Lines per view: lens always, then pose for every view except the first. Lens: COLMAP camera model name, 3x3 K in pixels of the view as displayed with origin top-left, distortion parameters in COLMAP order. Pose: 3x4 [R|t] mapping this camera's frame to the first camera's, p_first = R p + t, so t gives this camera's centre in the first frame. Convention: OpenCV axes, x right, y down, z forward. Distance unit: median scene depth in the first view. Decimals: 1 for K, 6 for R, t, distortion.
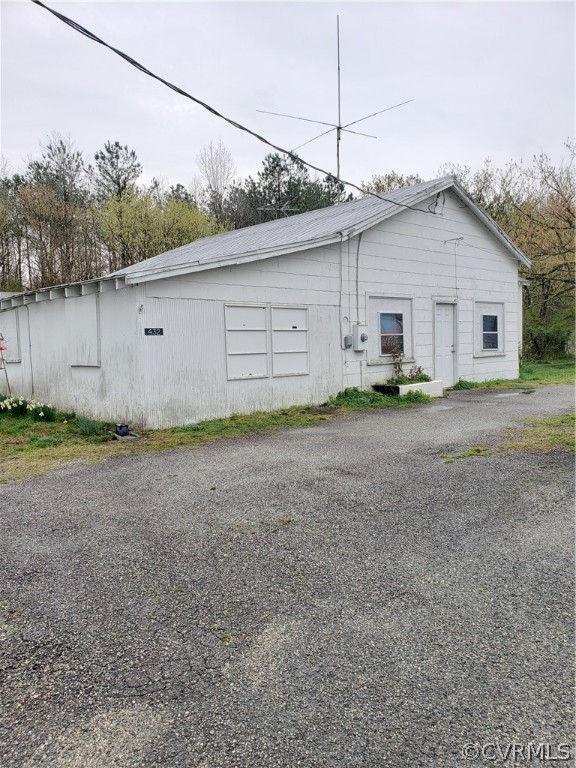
lens RADIAL K [[587.3, 0, 288.0], [0, 587.3, 384.0], [0, 0, 1]] dist [0.053601, 0.000327]
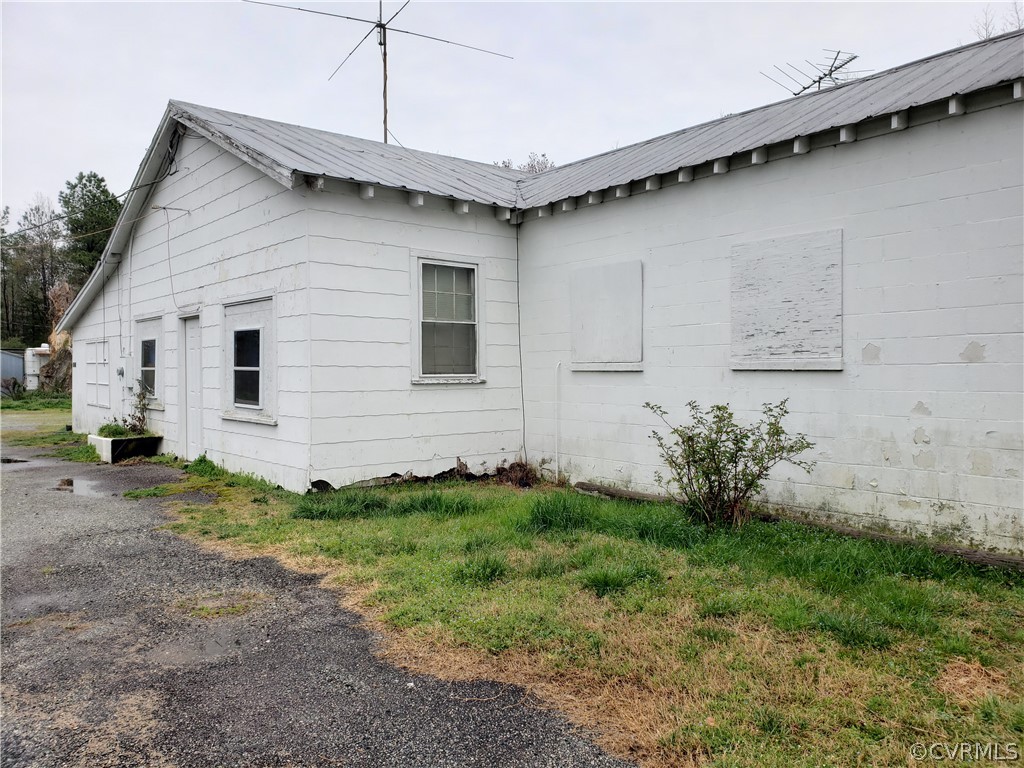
lens RADIAL K [[783.0, 0, 512.0], [0, 783.0, 384.0], [0, 0, 1]] dist [0.053601, 0.000327]
pose [[-0.068973, 0.047023, -0.996510, 0.936194], [-0.065280, 0.996535, 0.051543, -0.120605], [0.995480, 0.068607, -0.065665, 1.255611]]
